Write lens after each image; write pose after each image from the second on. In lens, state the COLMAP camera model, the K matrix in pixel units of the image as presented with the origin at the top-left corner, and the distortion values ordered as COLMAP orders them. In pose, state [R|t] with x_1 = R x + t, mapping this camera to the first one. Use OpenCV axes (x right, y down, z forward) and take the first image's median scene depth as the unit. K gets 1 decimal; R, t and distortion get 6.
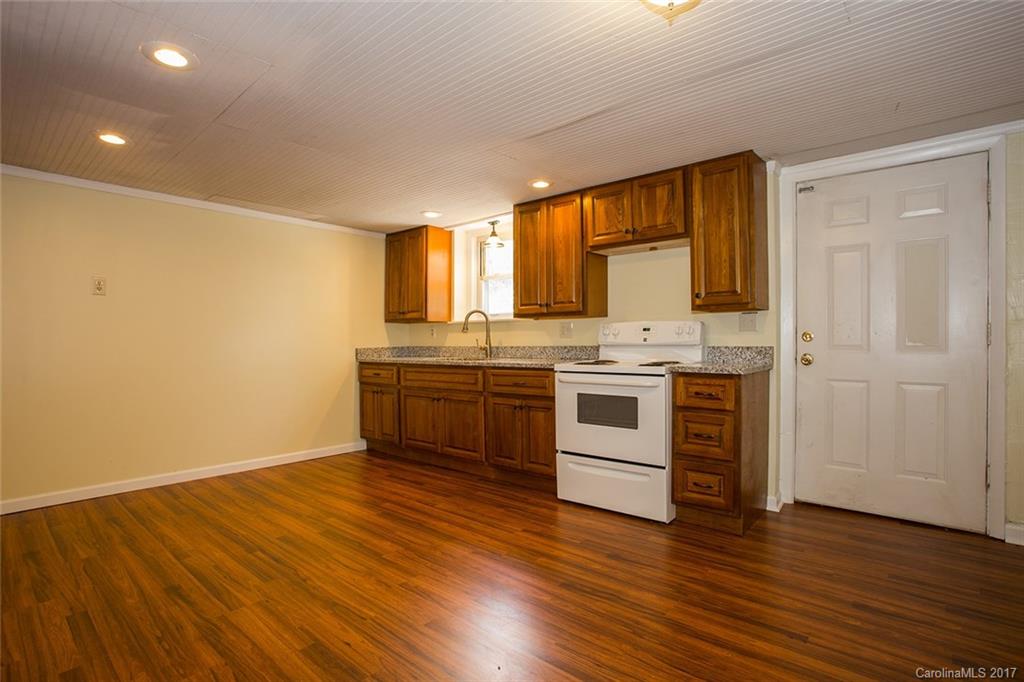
lens RADIAL K [[510.4, 0, 498.8], [0, 510.4, 341.9], [0, 0, 1]] dist [-0.046847, 0.002094]
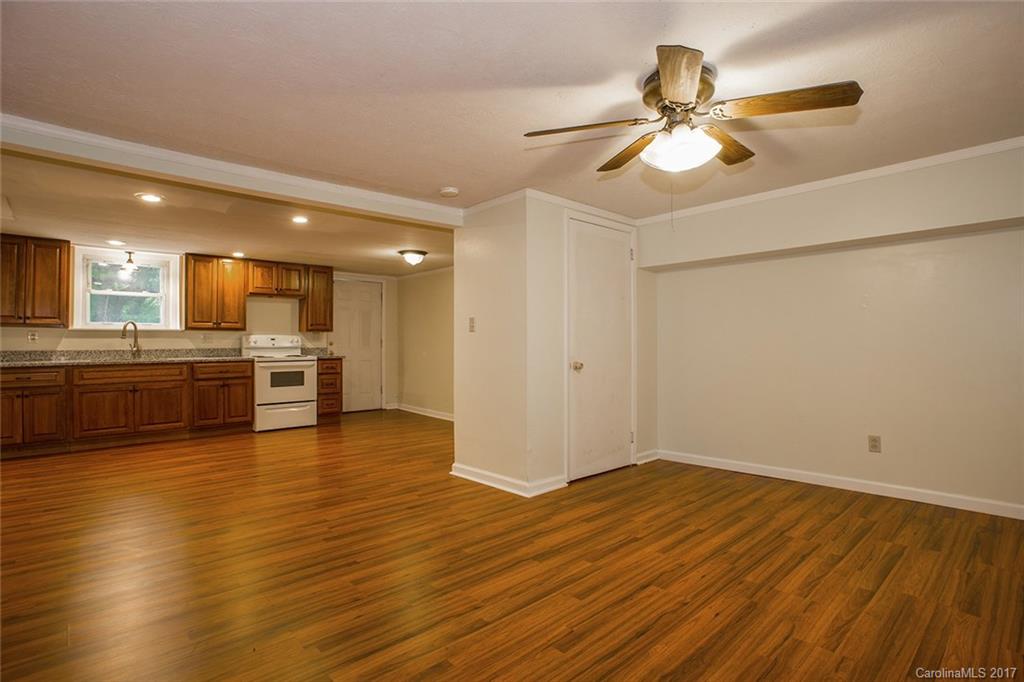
lens RADIAL K [[510.4, 0, 498.8], [0, 510.4, 341.9], [0, 0, 1]] dist [-0.046847, 0.002094]
pose [[0.107886, 0.009764, 0.994115, -1.521789], [0.004549, 0.999936, -0.010315, 0.008604], [-0.994153, 0.005635, 0.107835, -0.062555]]
